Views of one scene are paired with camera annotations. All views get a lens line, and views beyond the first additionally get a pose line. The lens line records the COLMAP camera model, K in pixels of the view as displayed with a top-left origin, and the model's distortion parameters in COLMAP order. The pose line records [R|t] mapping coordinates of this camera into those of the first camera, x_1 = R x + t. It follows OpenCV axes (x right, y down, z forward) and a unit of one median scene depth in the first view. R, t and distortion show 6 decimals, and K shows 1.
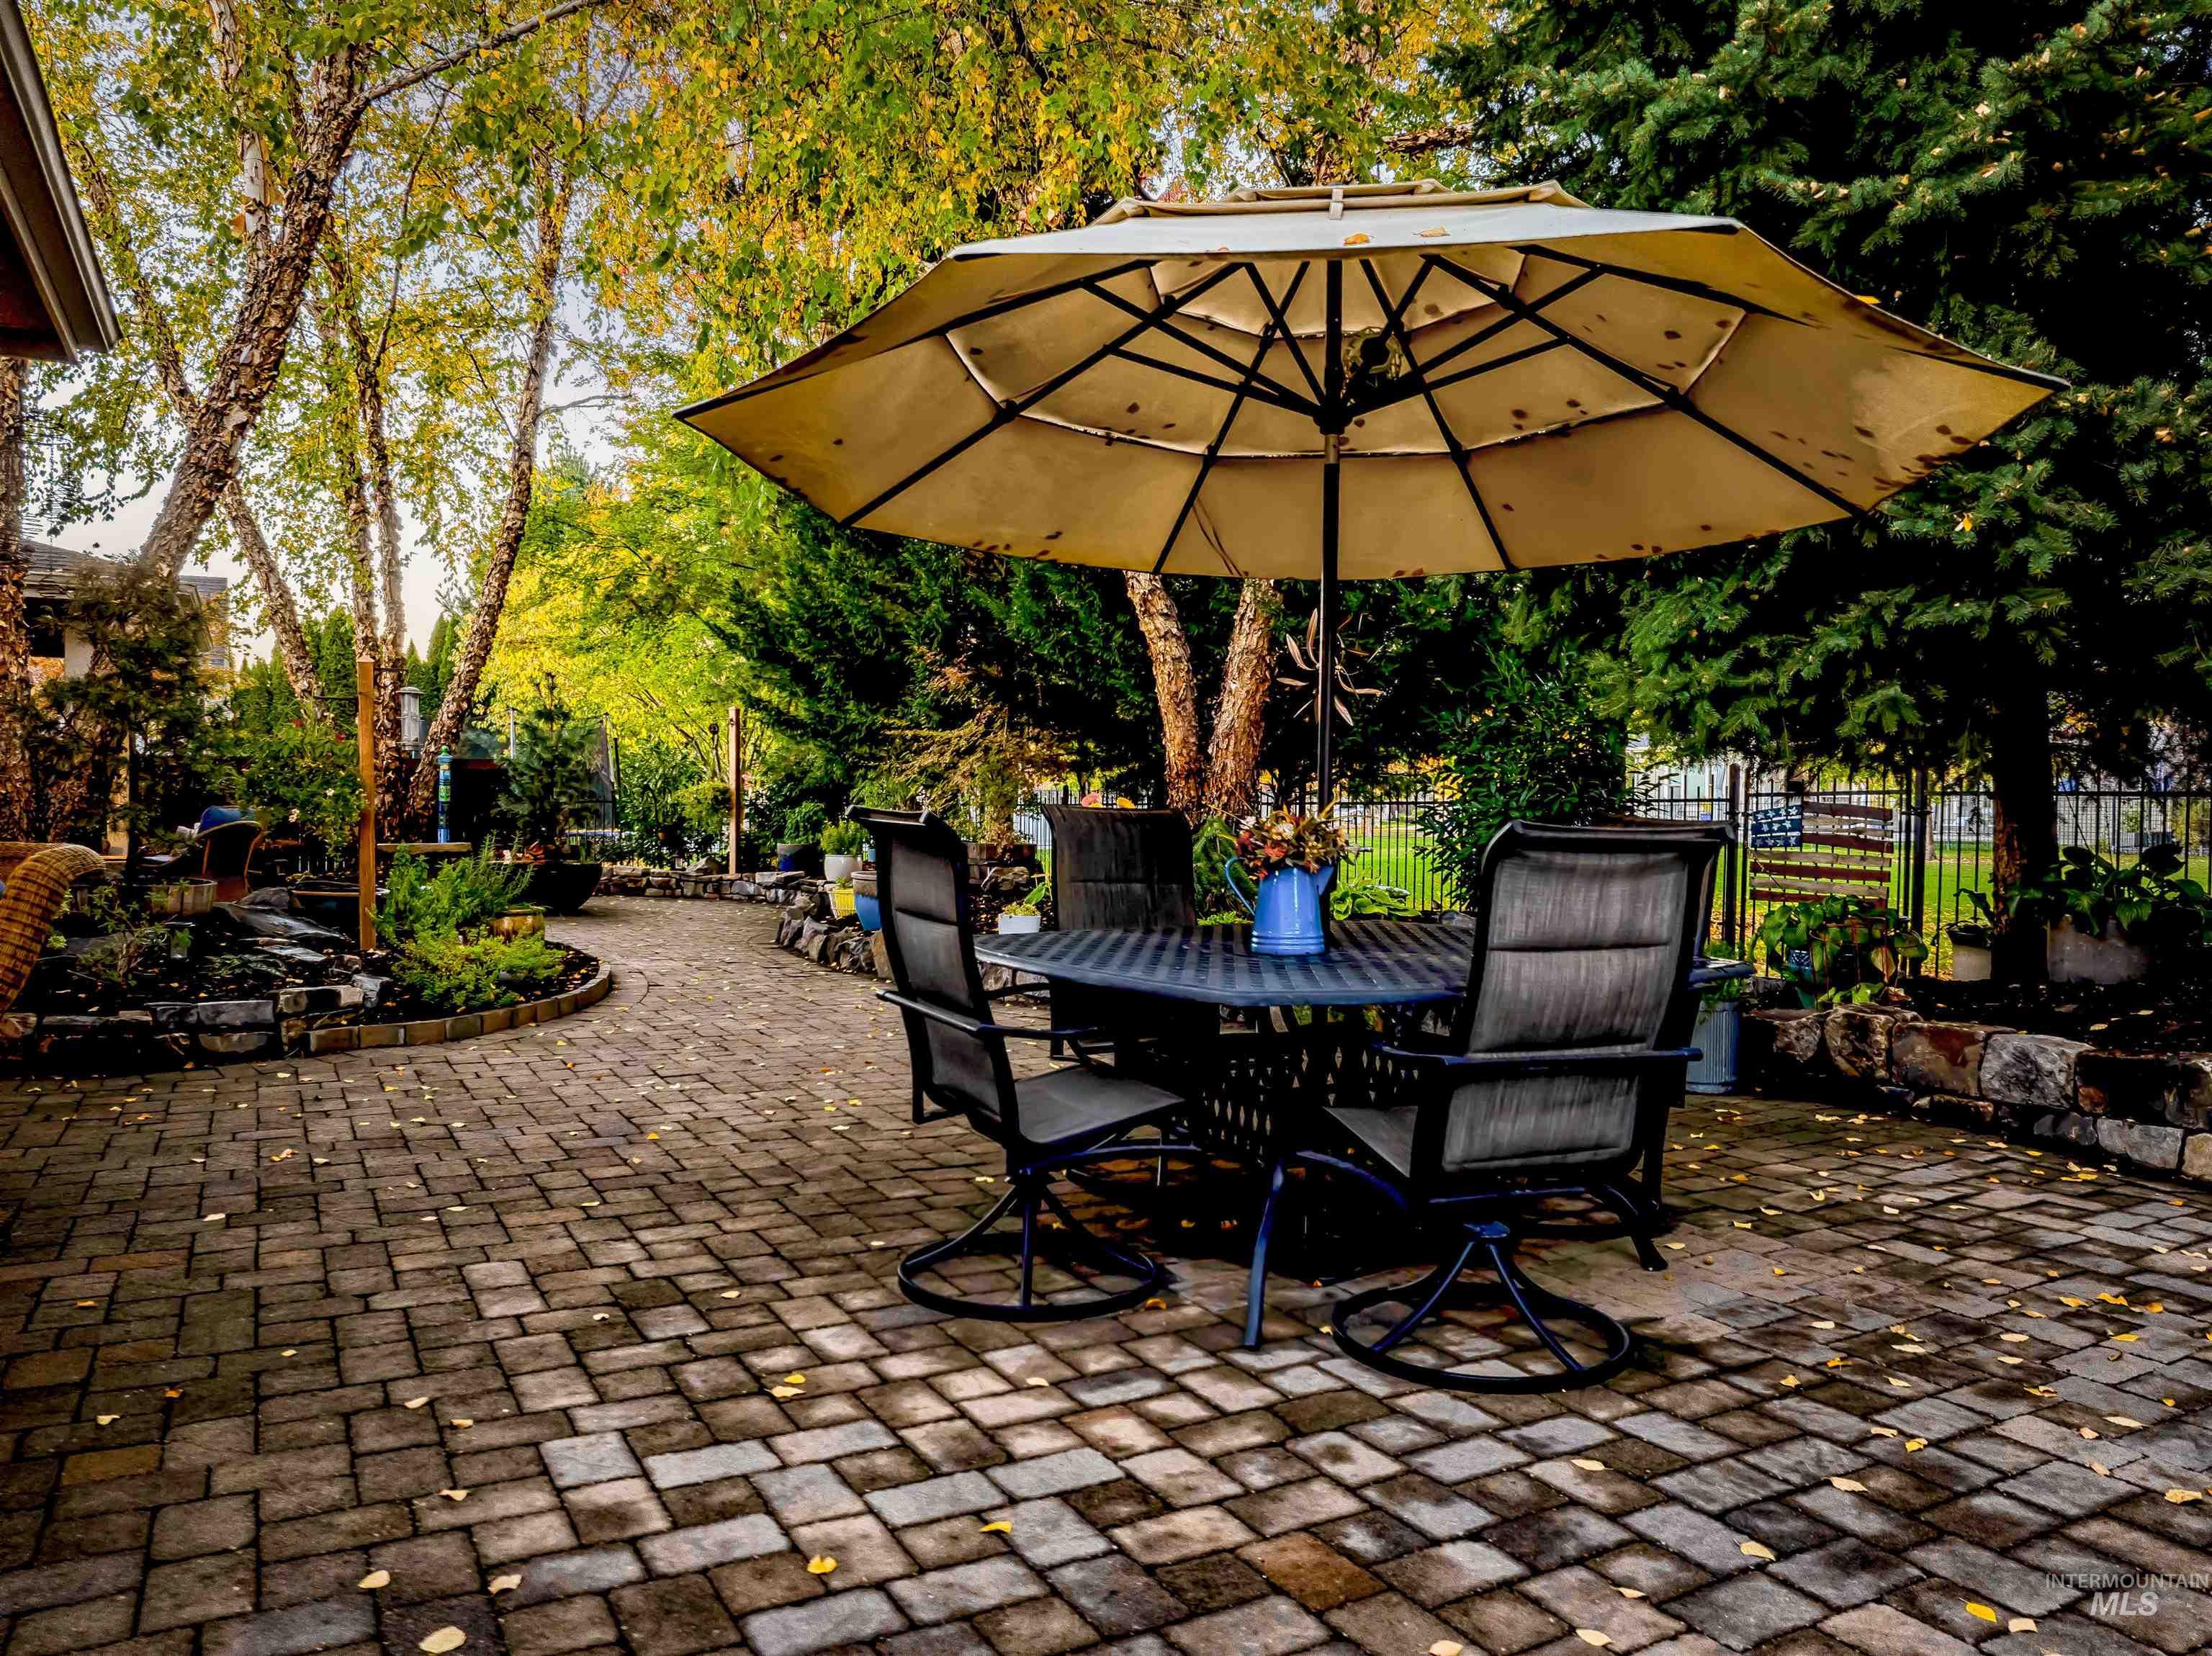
lens RADIAL K [[1563.6, 0, 1103.7], [0, 1563.6, 824.6], [0, 0, 1]] dist [-0.029403, -0.004450]
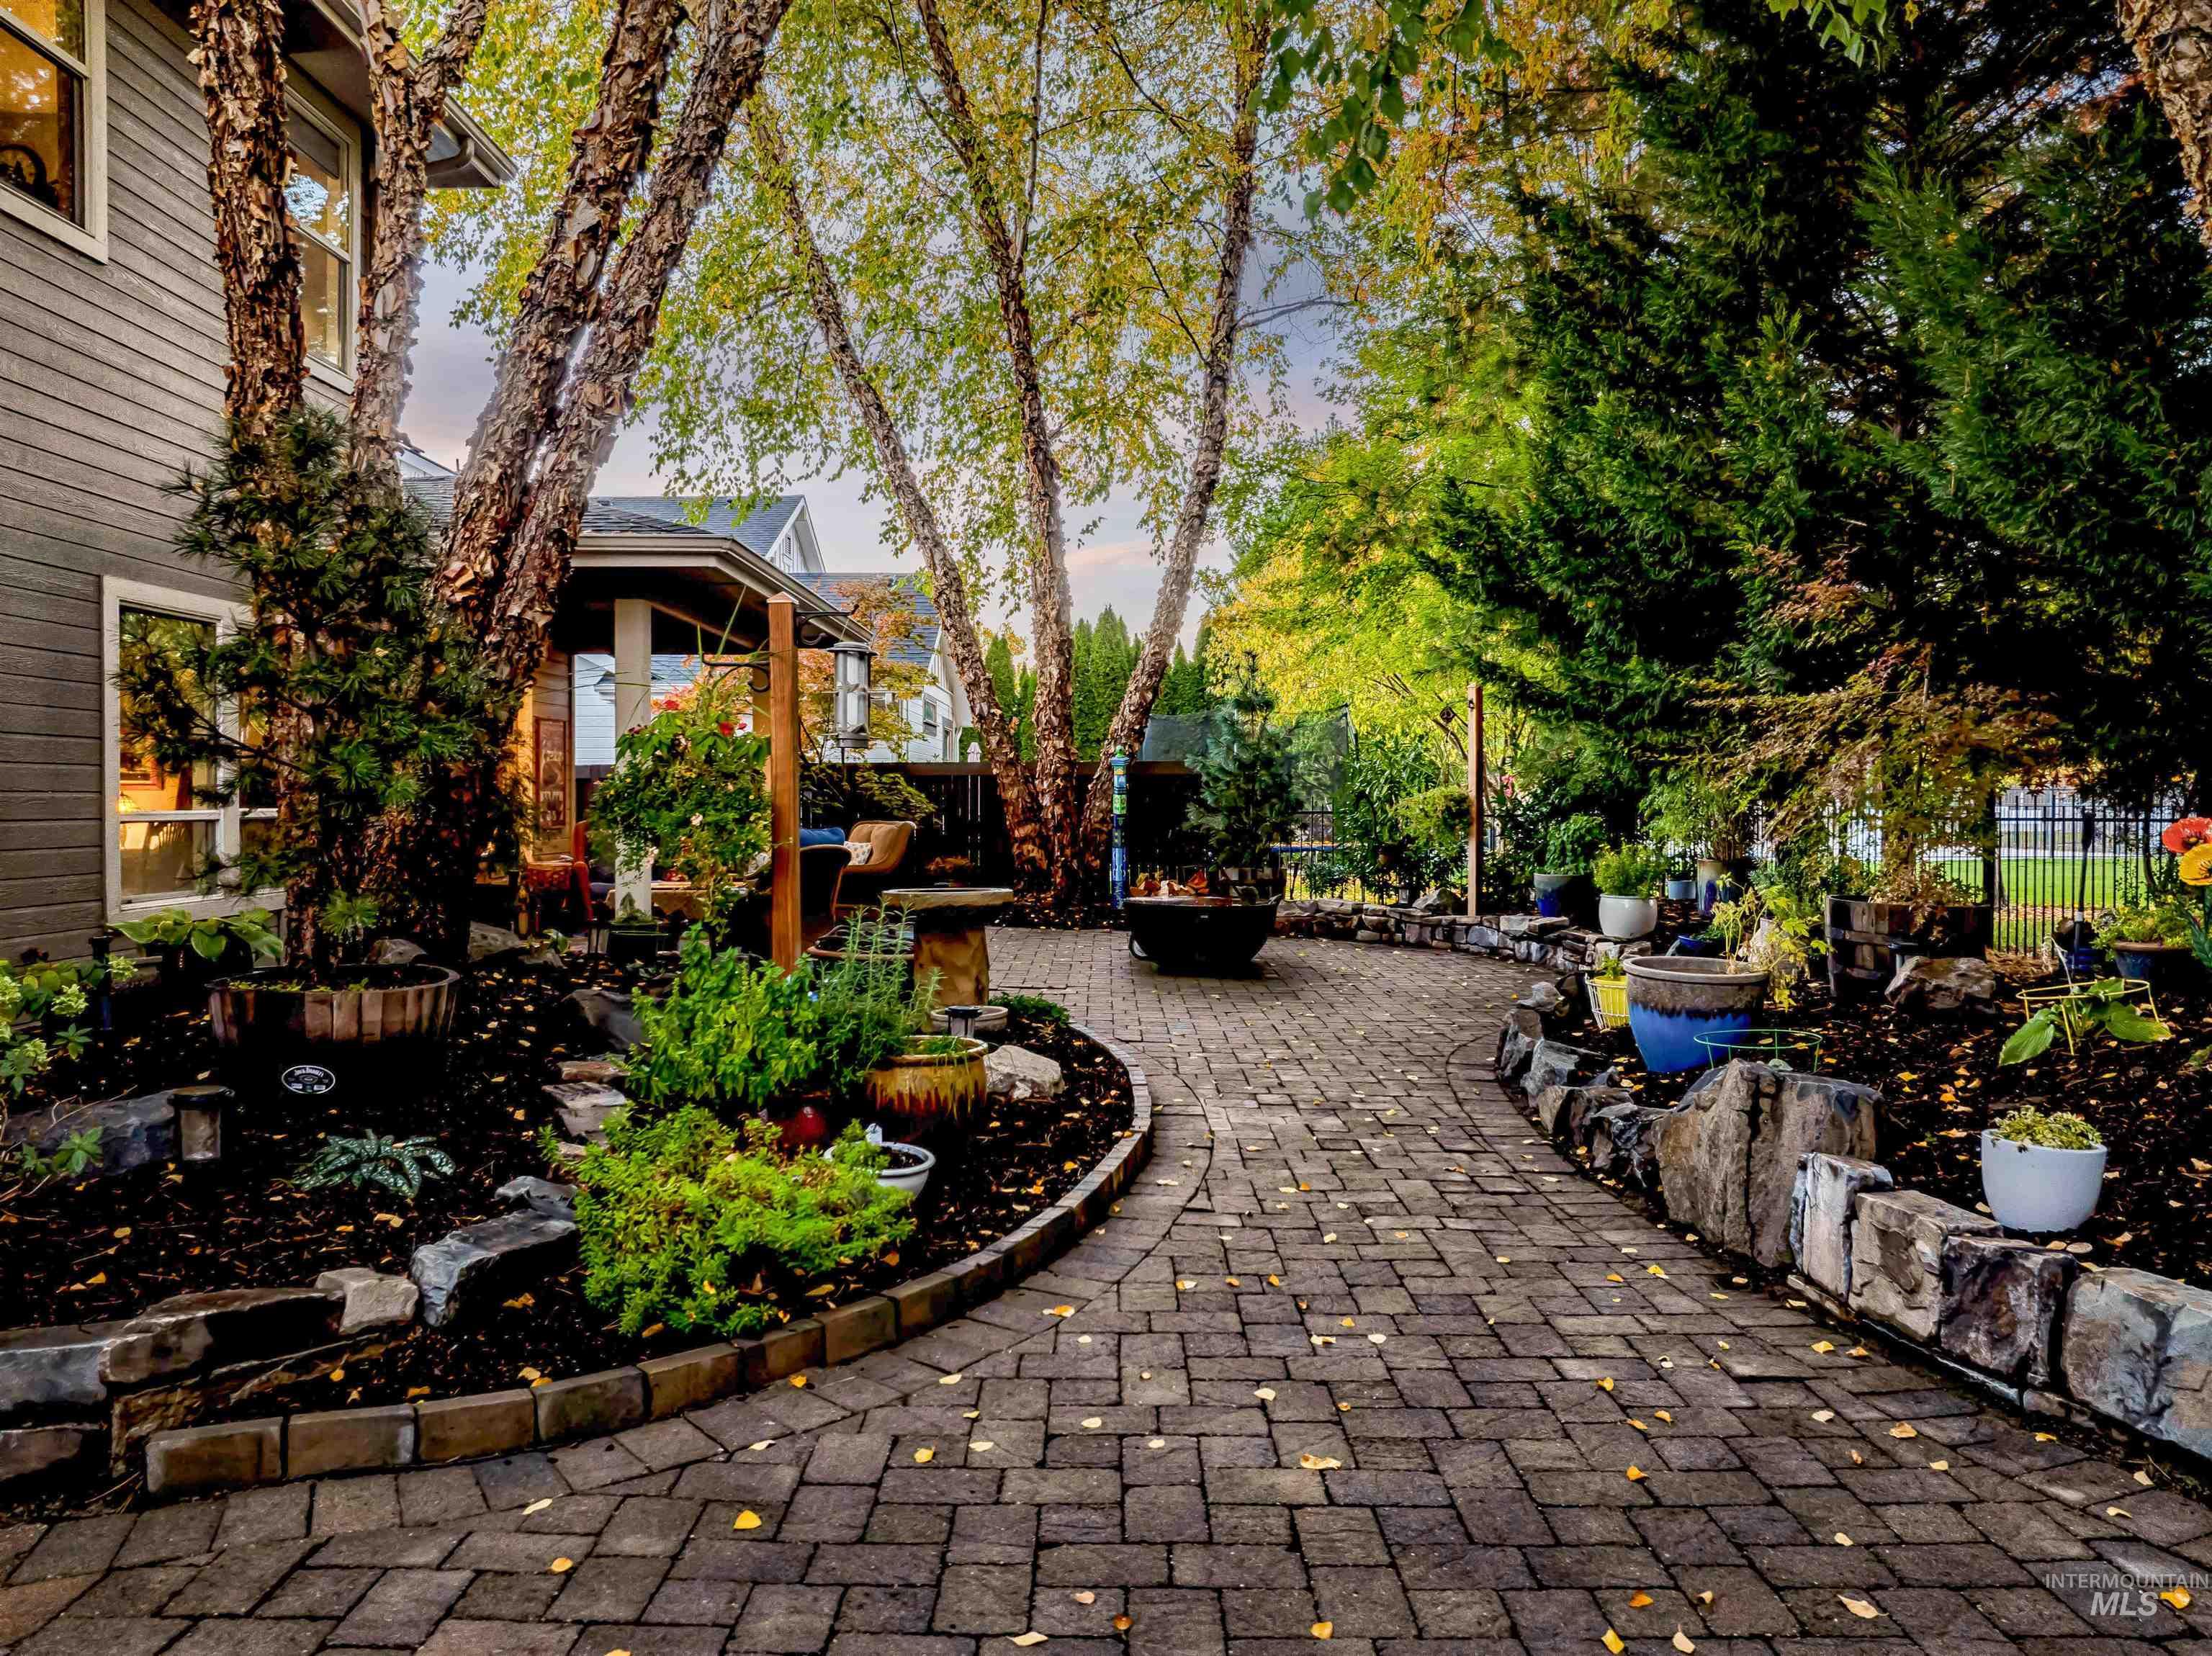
lens RADIAL K [[1563.6, 0, 1105.0], [0, 1563.6, 819.1], [0, 0, 1]] dist [-0.029403, -0.004450]
pose [[0.875821, 0.001309, -0.482634, -0.040948], [-0.002936, 0.999992, -0.002616, -0.011078], [0.482627, 0.003708, 0.875818, 0.307962]]
